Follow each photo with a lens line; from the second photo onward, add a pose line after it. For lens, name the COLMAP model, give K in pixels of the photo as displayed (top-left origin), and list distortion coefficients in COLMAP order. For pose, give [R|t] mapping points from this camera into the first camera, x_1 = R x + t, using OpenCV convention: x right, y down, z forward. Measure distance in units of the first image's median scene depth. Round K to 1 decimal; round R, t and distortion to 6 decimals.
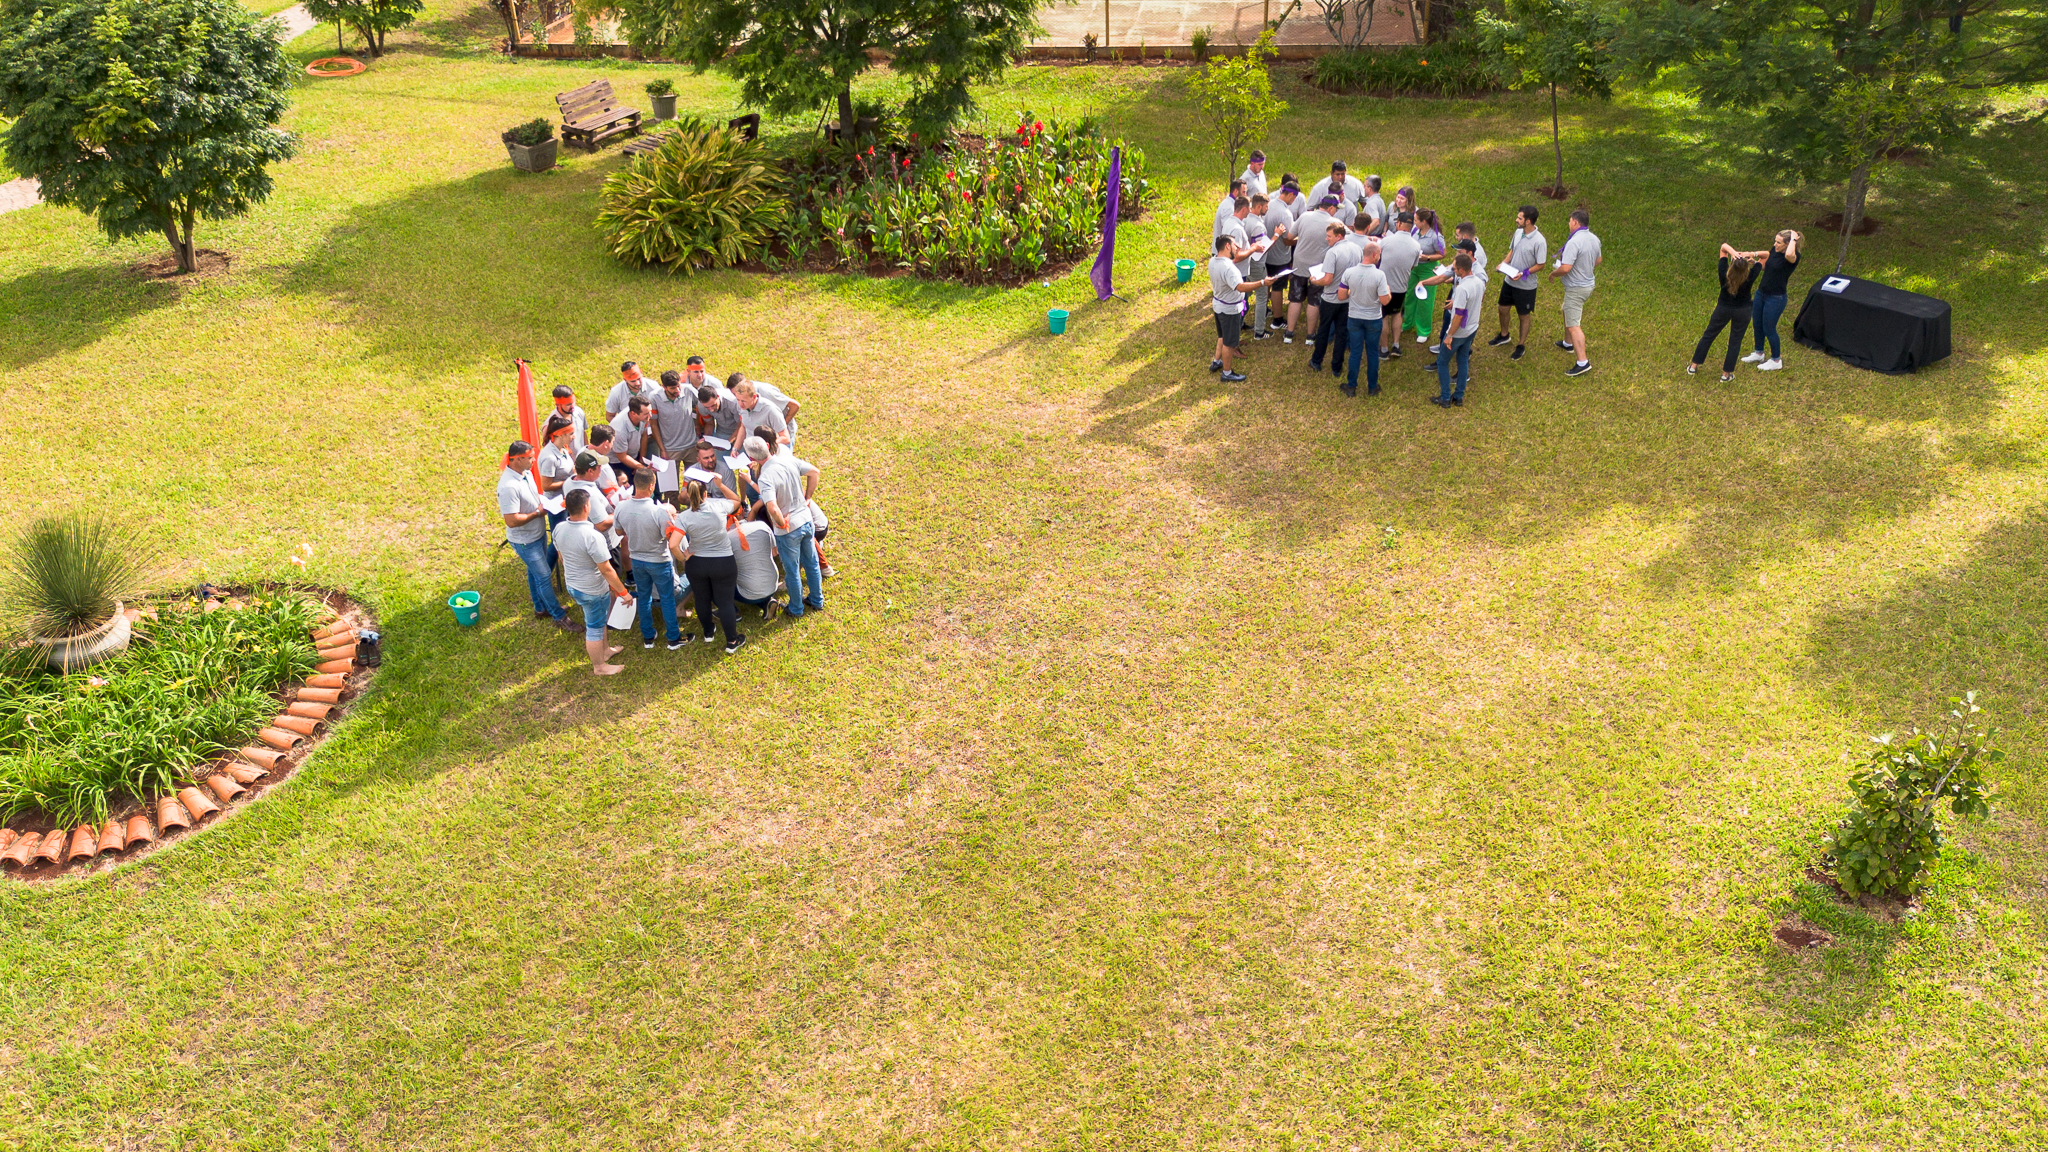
lens RADIAL K [[1621.3, 0, 1024.0], [0, 1621.3, 576.0], [0, 0, 1]] dist [0.089774, -0.131508]
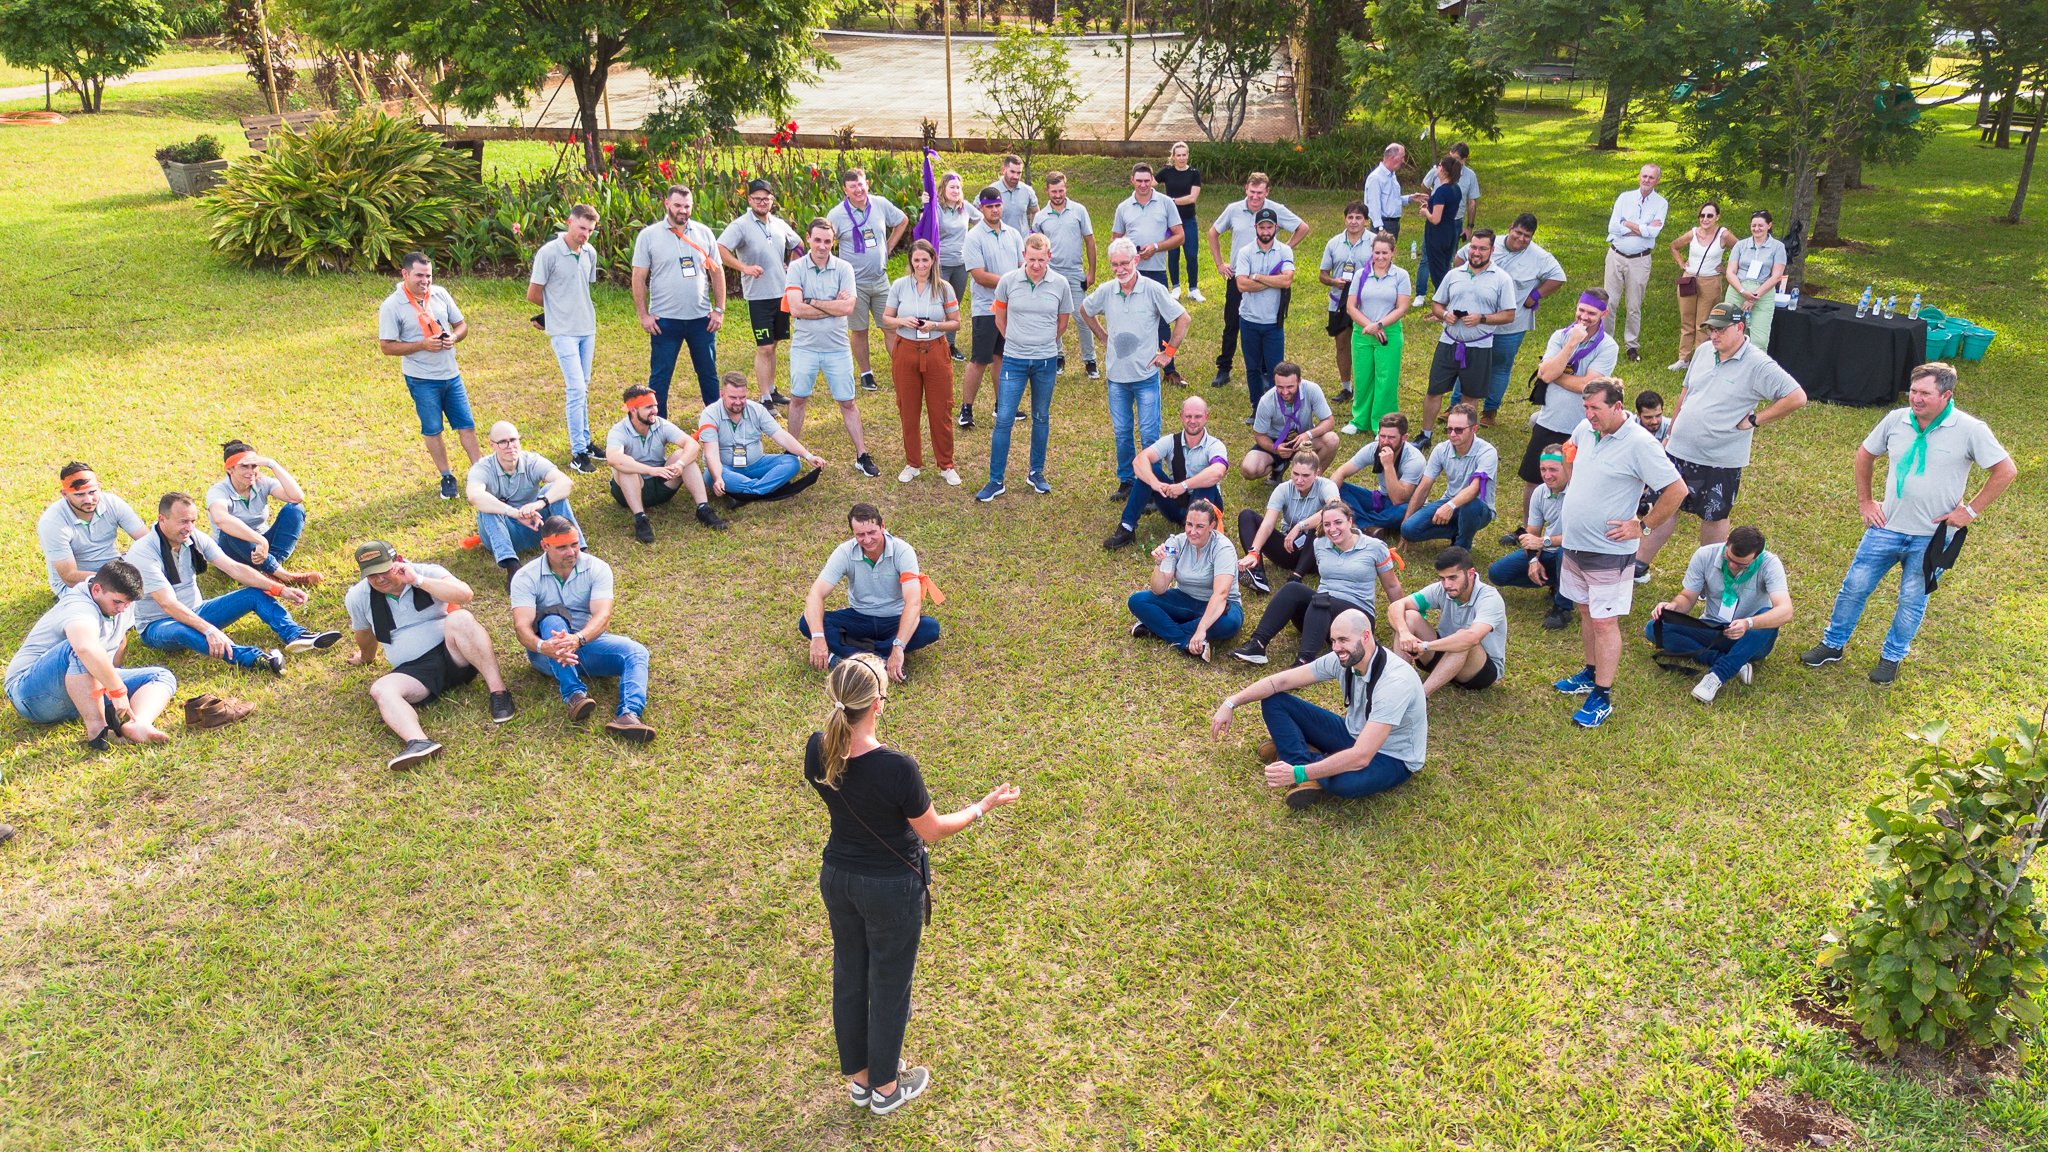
lens RADIAL K [[1621.3, 0, 1024.0], [0, 1621.3, 576.0], [0, 0, 1]] dist [0.089774, -0.131508]
pose [[0.999570, 0.016563, 0.024203, 0.114559], [-0.012745, 0.988580, -0.150159, 0.067894], [-0.026413, 0.149785, 0.988366, 0.249074]]
